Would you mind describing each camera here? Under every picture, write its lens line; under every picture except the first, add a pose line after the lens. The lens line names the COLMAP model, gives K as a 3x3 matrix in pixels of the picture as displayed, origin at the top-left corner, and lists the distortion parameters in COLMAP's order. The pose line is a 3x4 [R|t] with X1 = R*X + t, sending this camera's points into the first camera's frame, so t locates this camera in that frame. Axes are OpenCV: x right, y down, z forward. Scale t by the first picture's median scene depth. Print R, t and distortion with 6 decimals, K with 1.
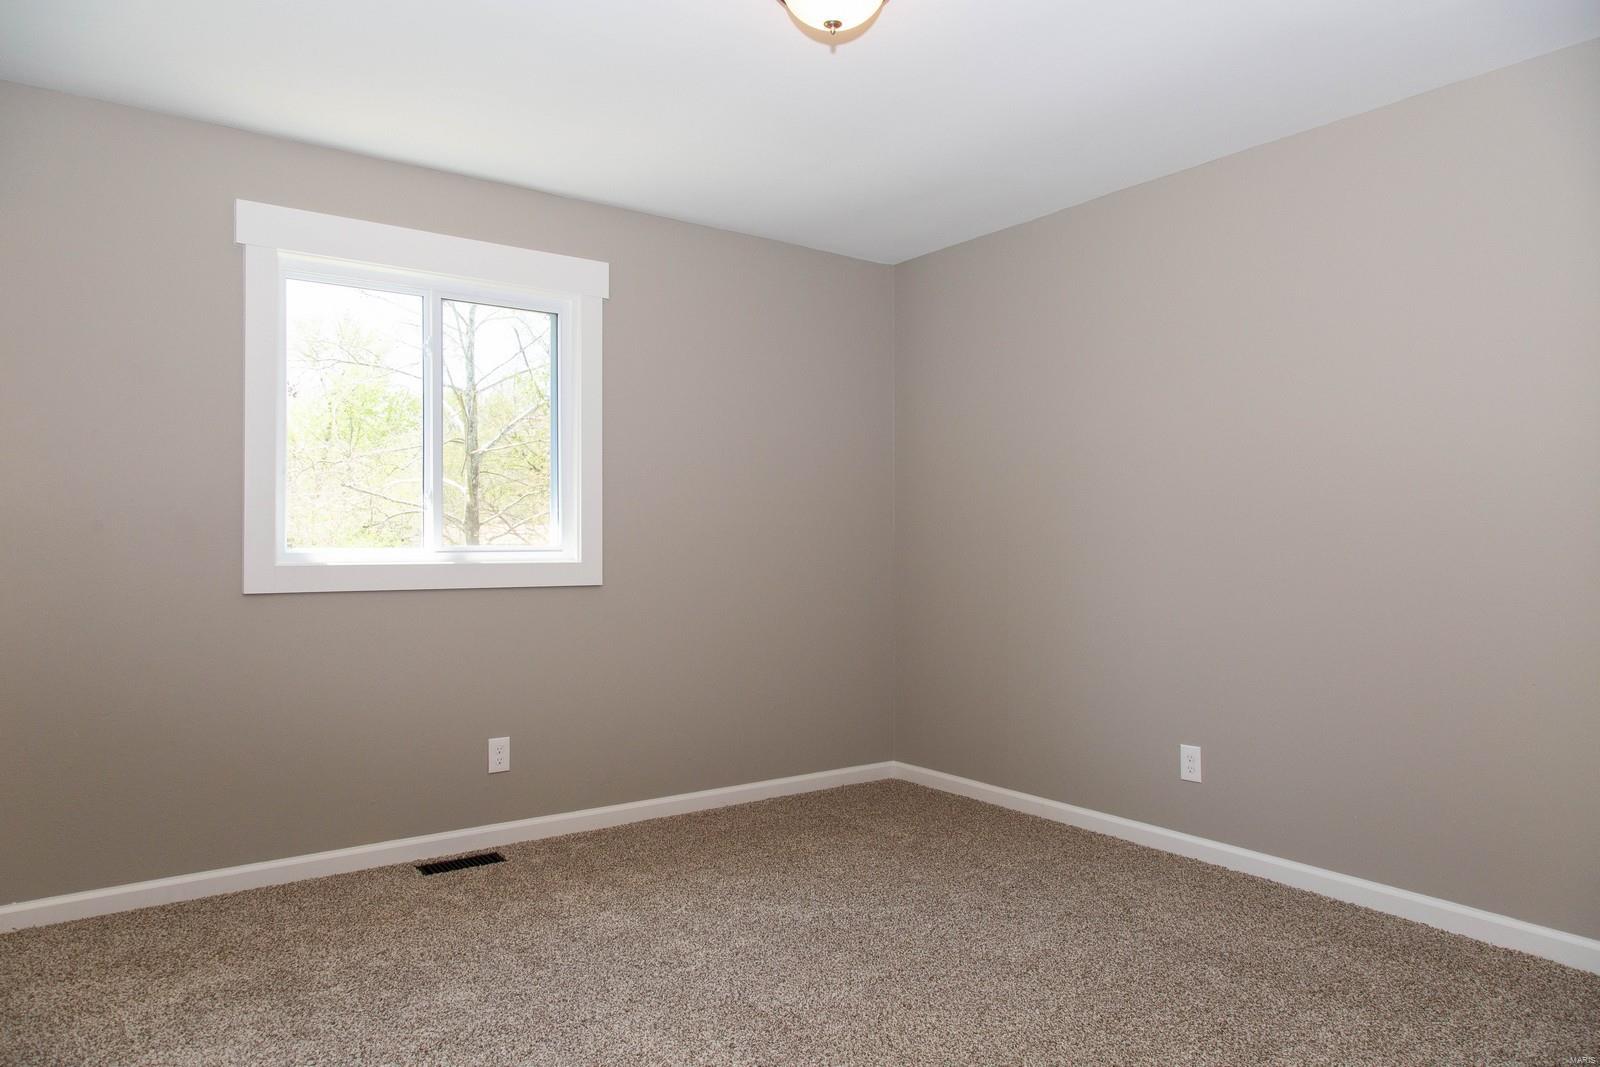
lens RADIAL K [[1073.9, 0, 802.7], [0, 1073.9, 531.7], [0, 0, 1]] dist [-0.003682, -0.001878]
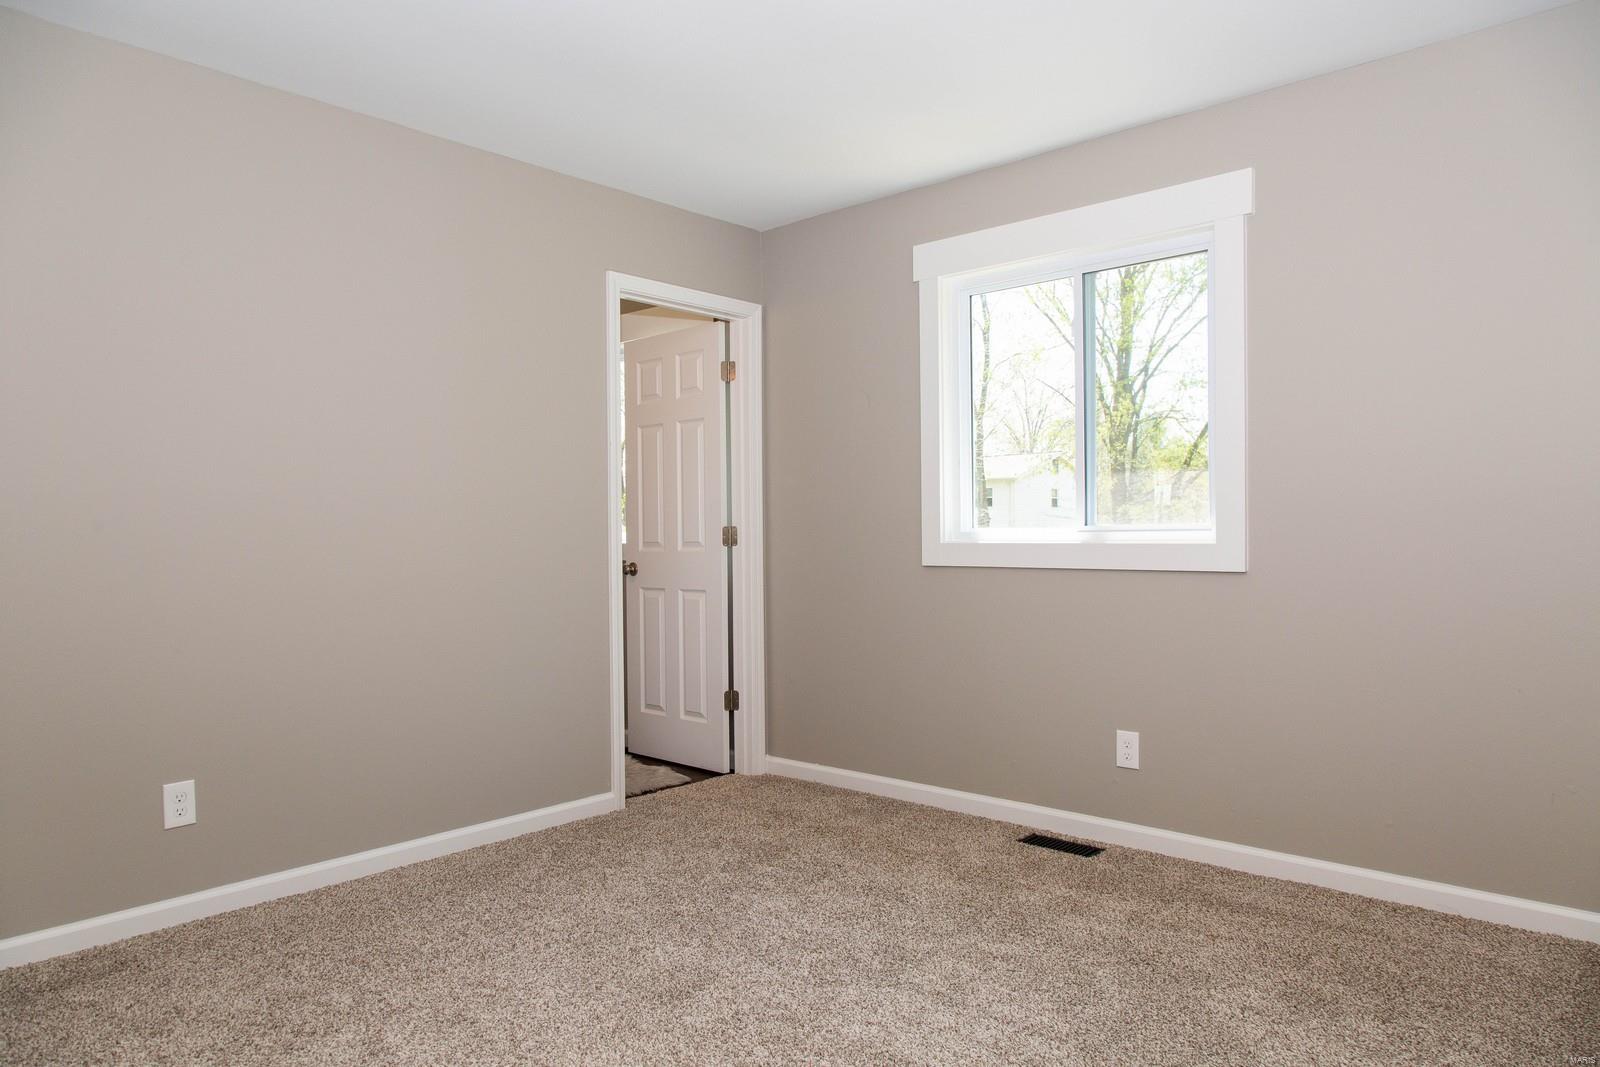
lens RADIAL K [[1073.9, 0, 803.0], [0, 1073.9, 538.6], [0, 0, 1]] dist [-0.003682, -0.001878]
pose [[0.176731, 0.003668, -0.984252, 0.621635], [0.018609, 0.999802, 0.007068, 0.014508], [0.984083, -0.019565, 0.176628, 0.601092]]
